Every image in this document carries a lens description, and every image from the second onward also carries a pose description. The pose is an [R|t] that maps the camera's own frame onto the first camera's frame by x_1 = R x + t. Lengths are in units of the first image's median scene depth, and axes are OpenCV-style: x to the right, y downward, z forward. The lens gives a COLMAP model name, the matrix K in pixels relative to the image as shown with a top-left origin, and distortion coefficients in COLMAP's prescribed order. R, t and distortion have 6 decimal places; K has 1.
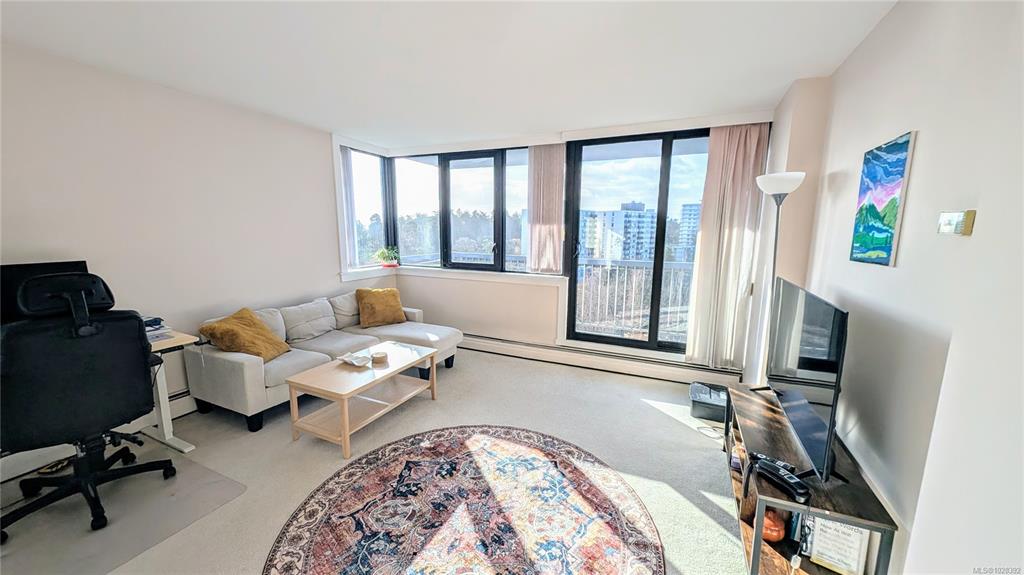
lens RADIAL K [[379.3, 0, 509.4], [0, 379.3, 292.6], [0, 0, 1]] dist [0.018671, -0.009718]
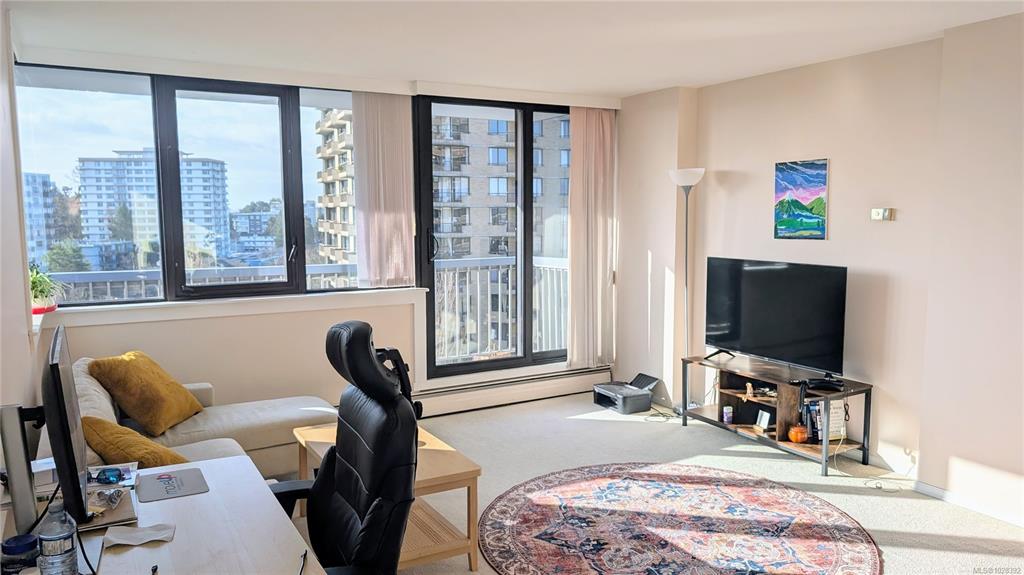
lens RADIAL K [[745.5, 0, 518.4], [0, 745.5, 293.9], [0, 0, 1]] dist [0.019052, -0.002002]
pose [[0.581574, -0.103505, 0.806882, -0.957100], [0.144114, 0.989293, 0.023032, -0.041867], [-0.800627, 0.102888, 0.590263, 0.083365]]
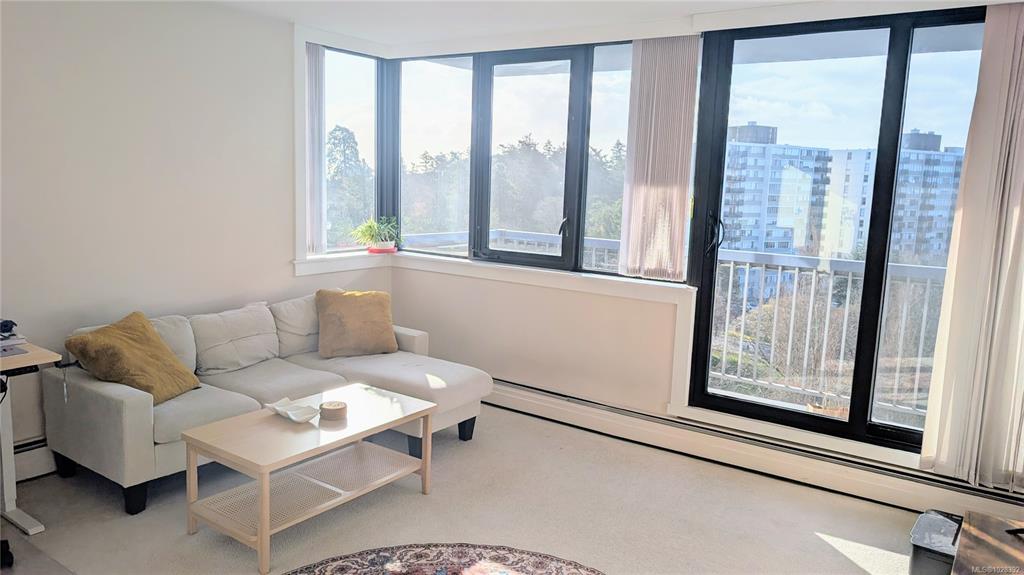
lens RADIAL K [[741.5, 0, 507.4], [0, 741.5, 289.7], [0, 0, 1]] dist [0.013900, -0.000196]
pose [[0.982589, 0.050357, -0.178839, 0.094769], [-0.053845, 0.998441, -0.014704, -0.009391], [0.177819, 0.024077, 0.983769, -0.063692]]
